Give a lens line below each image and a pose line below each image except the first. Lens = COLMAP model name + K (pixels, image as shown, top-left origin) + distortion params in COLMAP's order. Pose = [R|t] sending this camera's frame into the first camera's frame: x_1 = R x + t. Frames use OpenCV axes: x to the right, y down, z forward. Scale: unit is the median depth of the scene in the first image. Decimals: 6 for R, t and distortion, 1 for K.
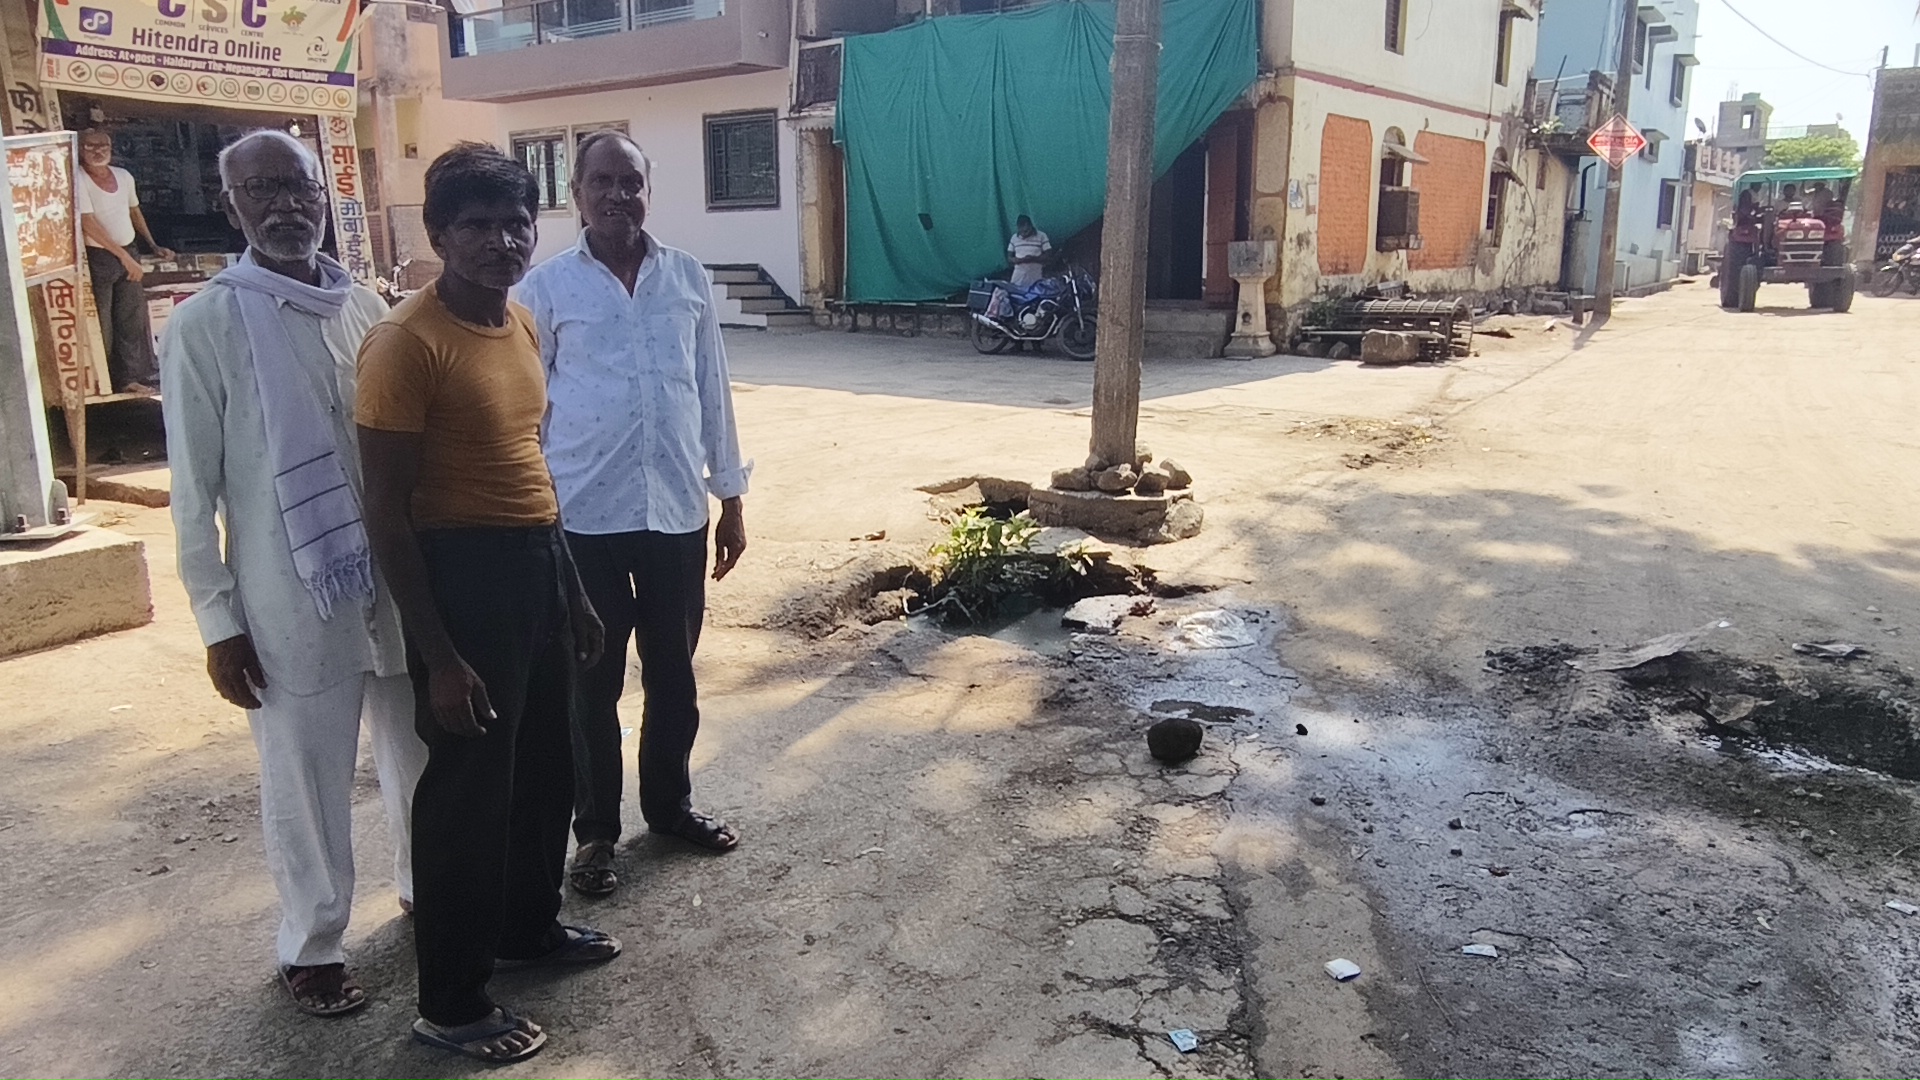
lens RADIAL K [[1335.7, 0, 958.6], [0, 1335.7, 536.2], [0, 0, 1]] dist [0.020519, -0.021951]
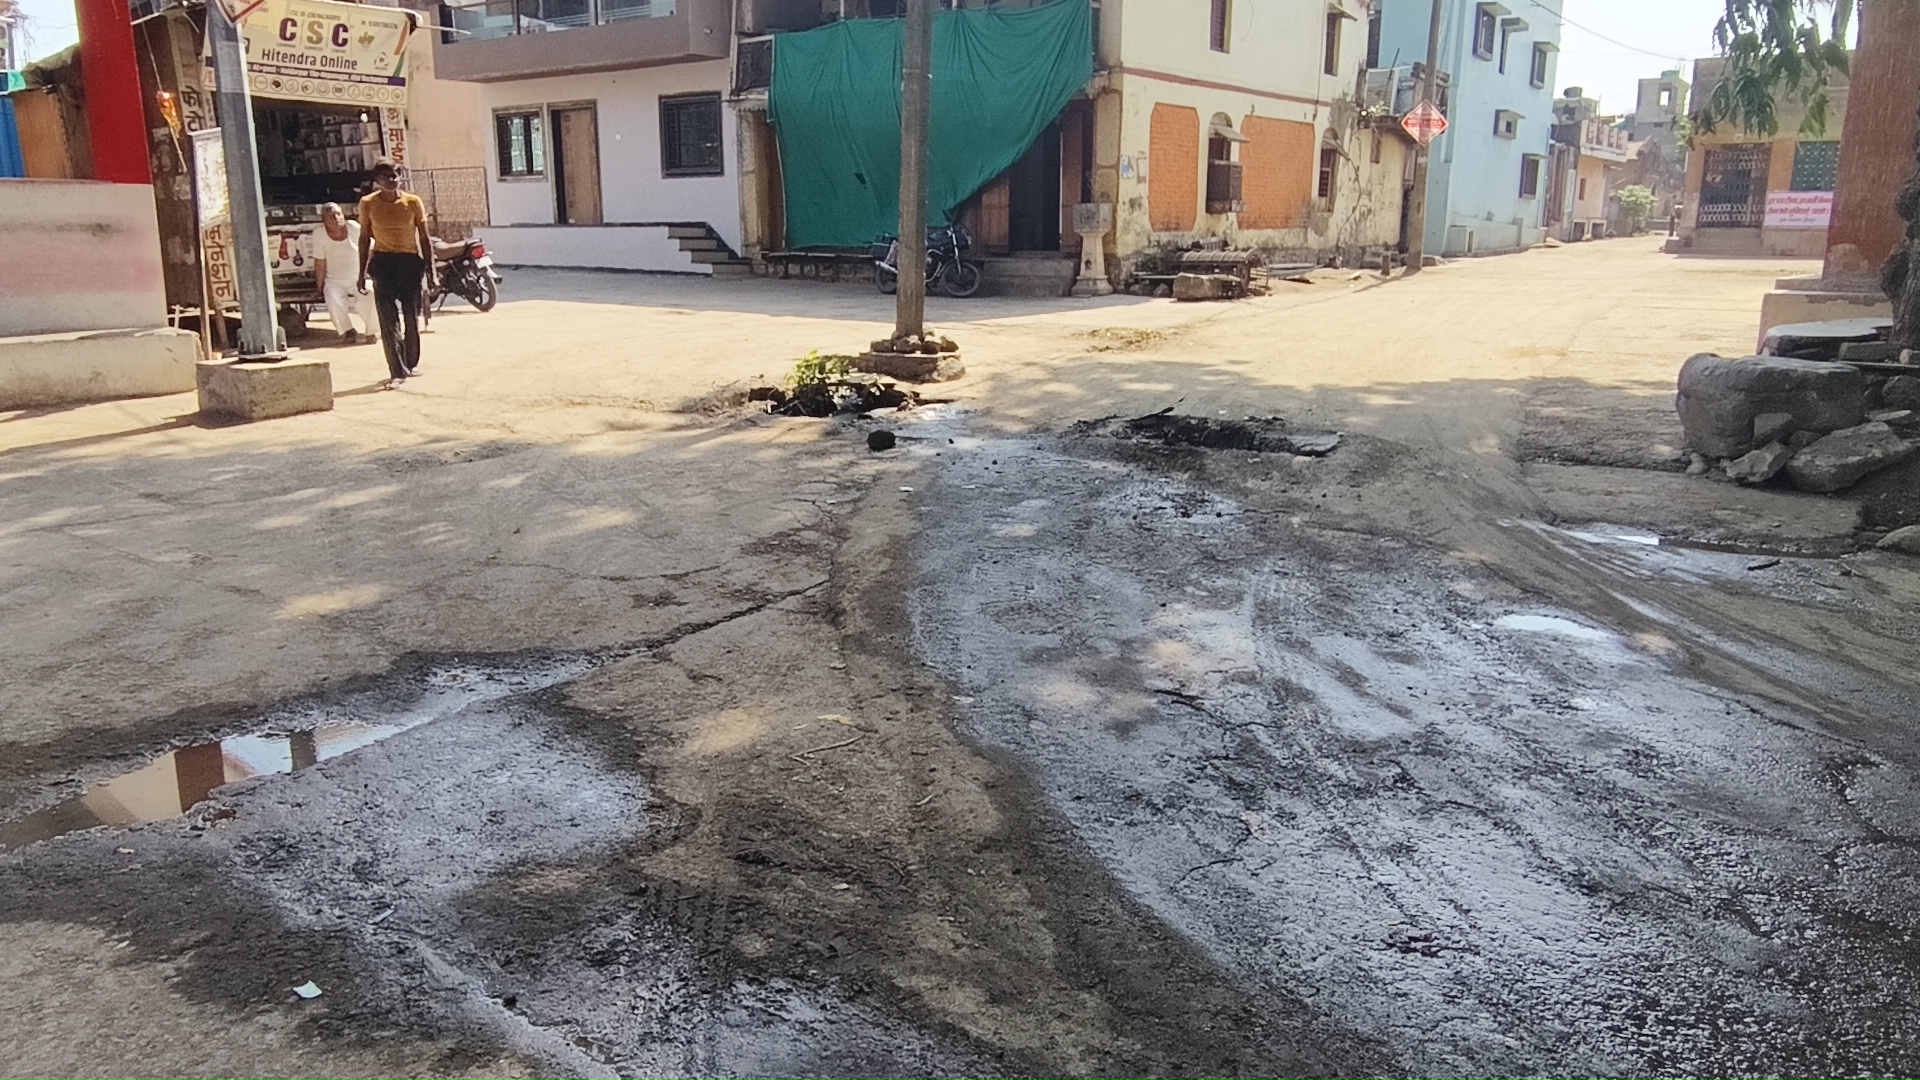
lens RADIAL K [[1335.7, 0, 960.8], [0, 1335.7, 539.1], [0, 0, 1]] dist [0.020519, -0.021951]
pose [[0.999665, -0.001204, 0.025856, 0.109818], [0.000592, 0.999720, 0.023672, 0.121282], [-0.025877, -0.023649, 0.999385, -0.490015]]
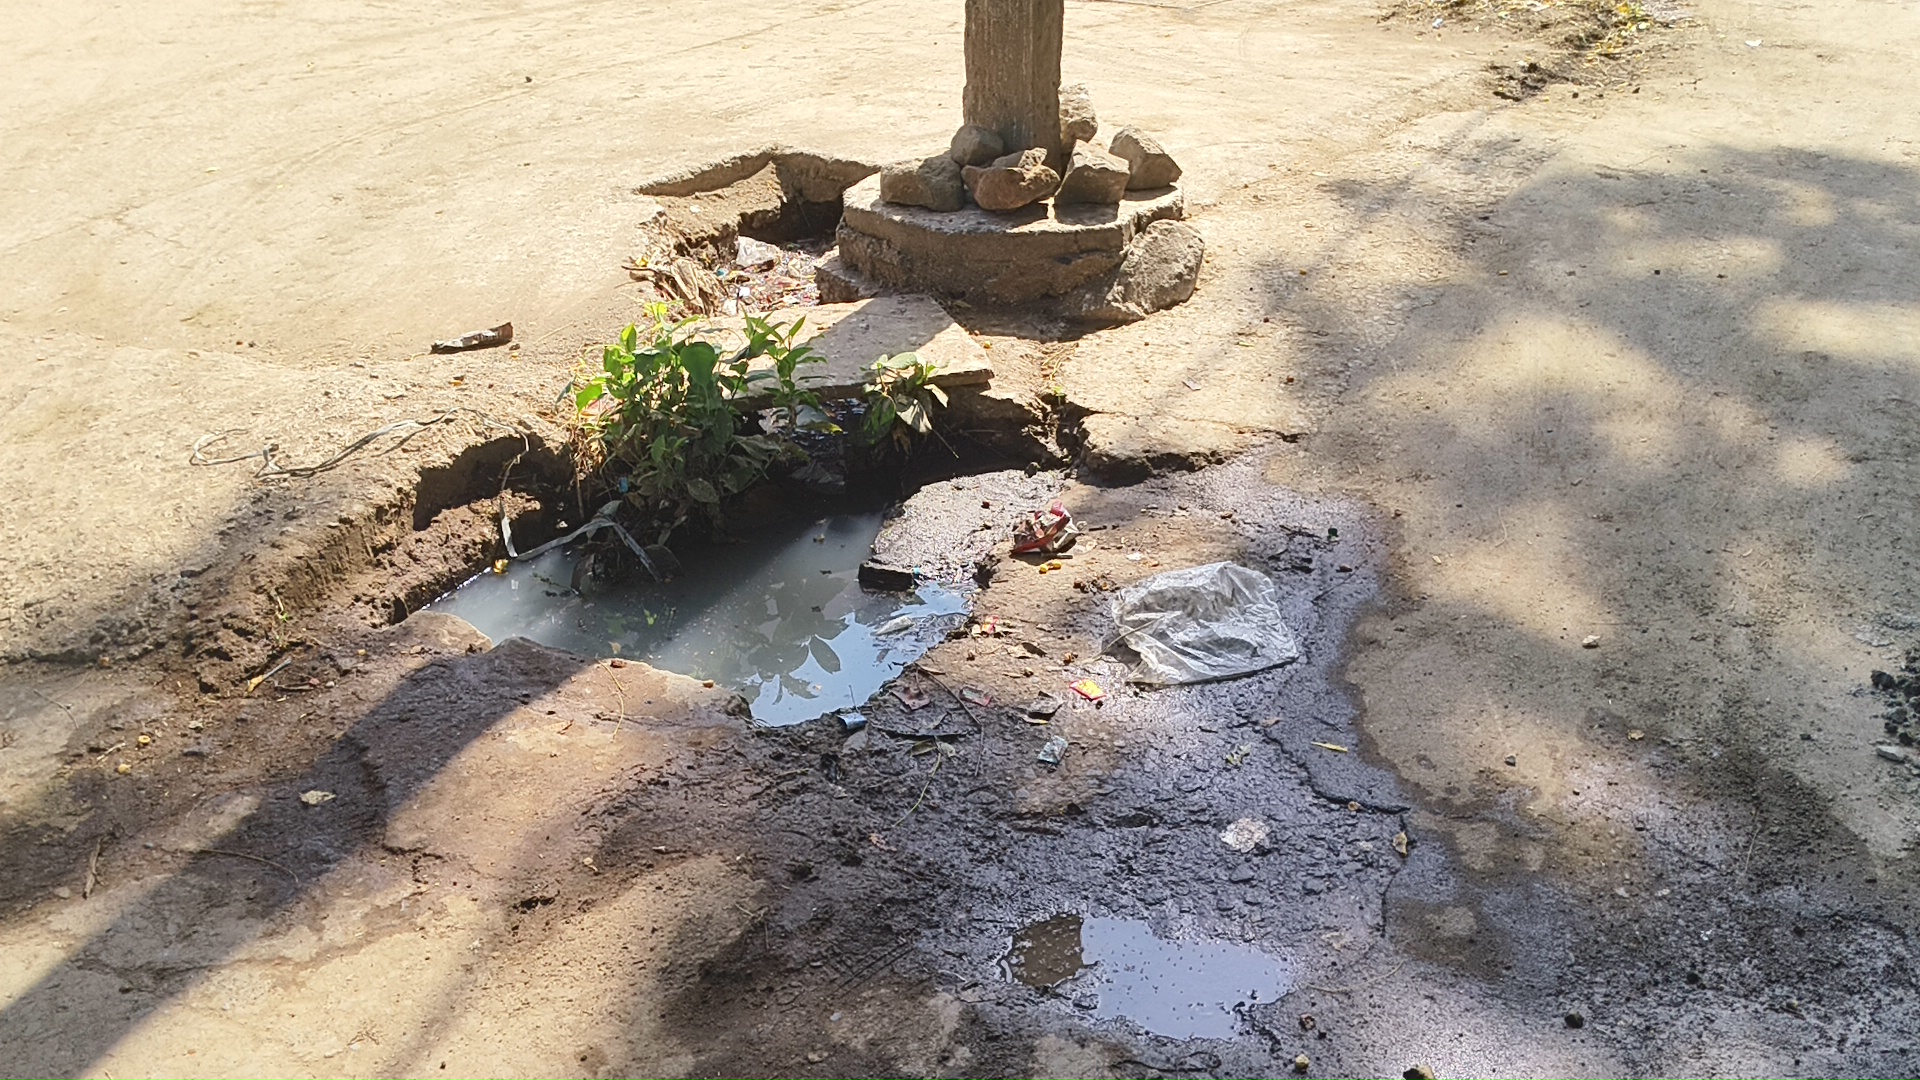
lens RADIAL K [[1775.8, 0, 971.0], [0, 1775.8, 539.9], [0, 0, 1]] dist [0.017809, 0.000000]
pose [[0.999050, -0.041358, 0.013725, 0.070343], [0.037114, 0.972636, 0.229349, -0.050692], [-0.022834, -0.228622, 0.973247, 0.292962]]
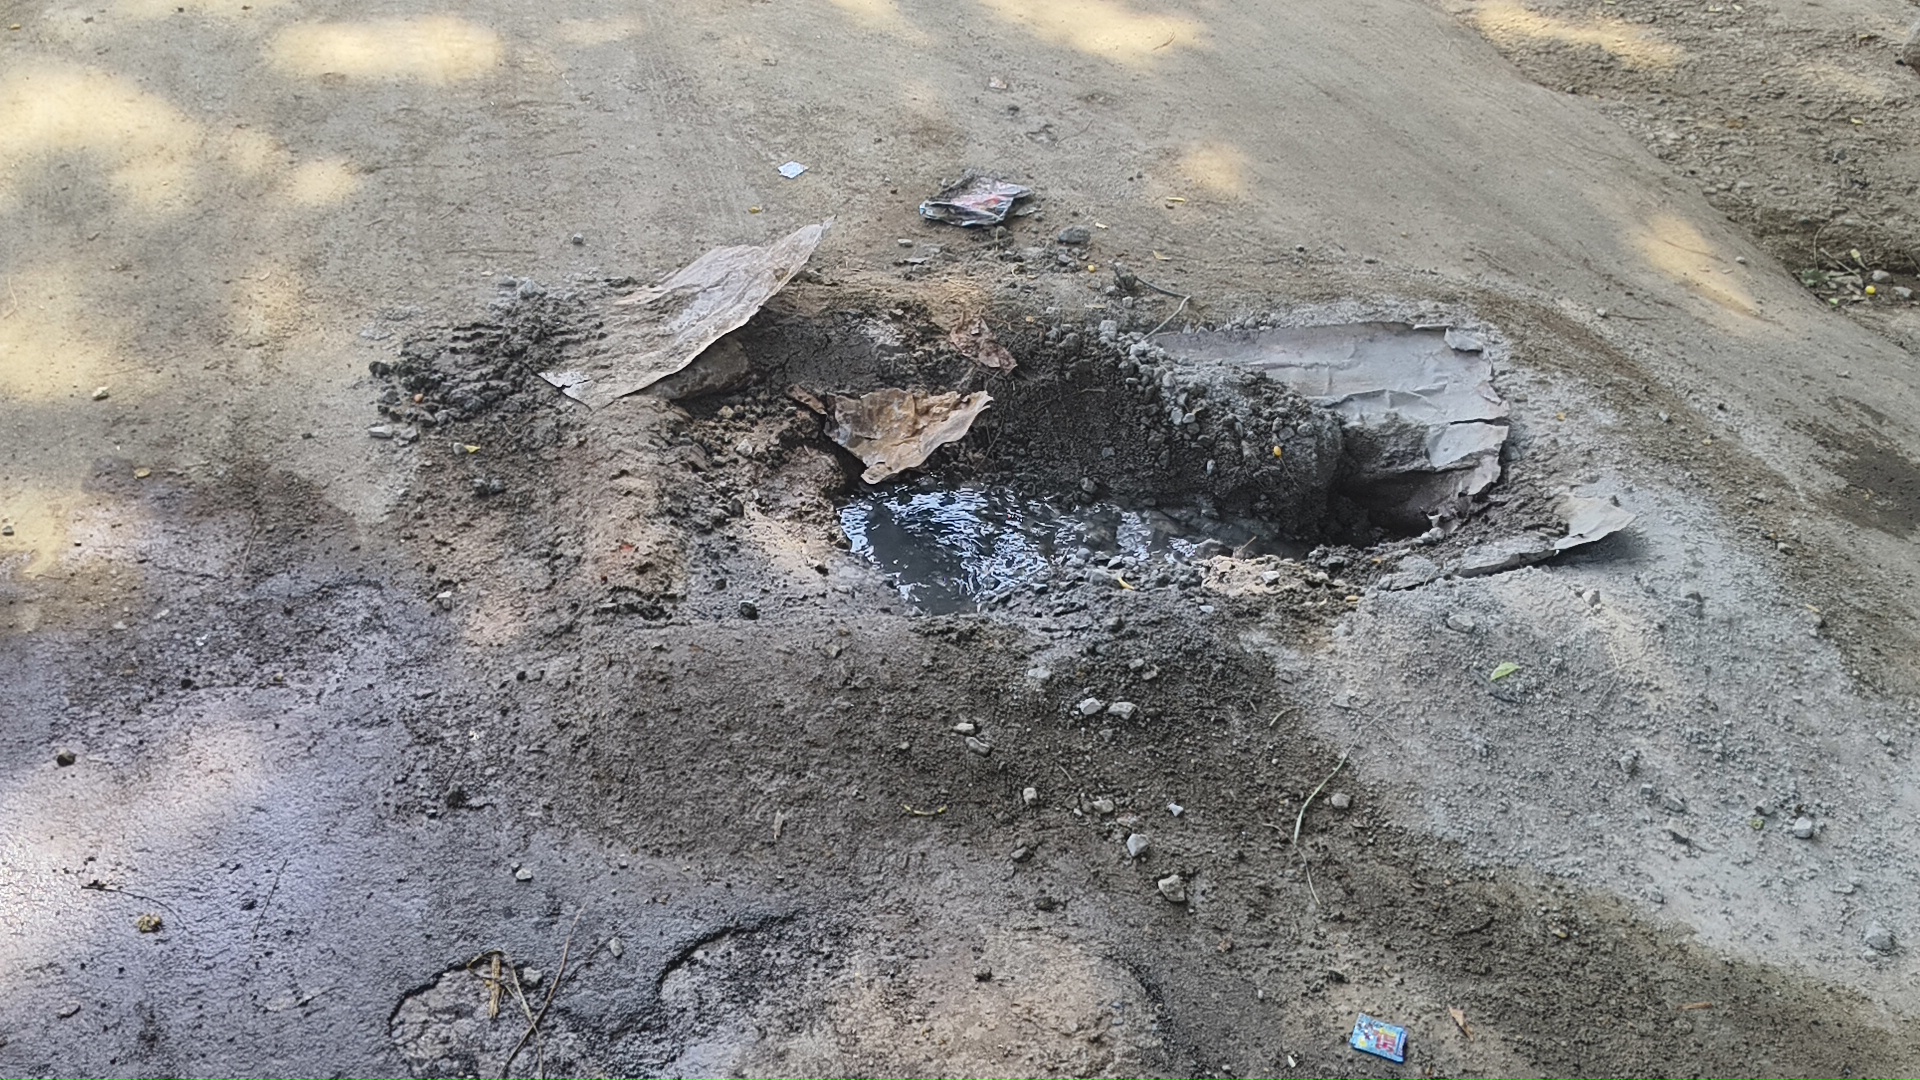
lens RADIAL K [[1775.8, 0, 969.0], [0, 1775.8, 536.2], [0, 0, 1]] dist [0.017809, 0.000000]
pose [[0.768435, -0.308092, 0.560881, 0.119080], [0.081783, 0.916569, 0.391424, -0.043751], [-0.634681, -0.254913, 0.729520, 0.260059]]
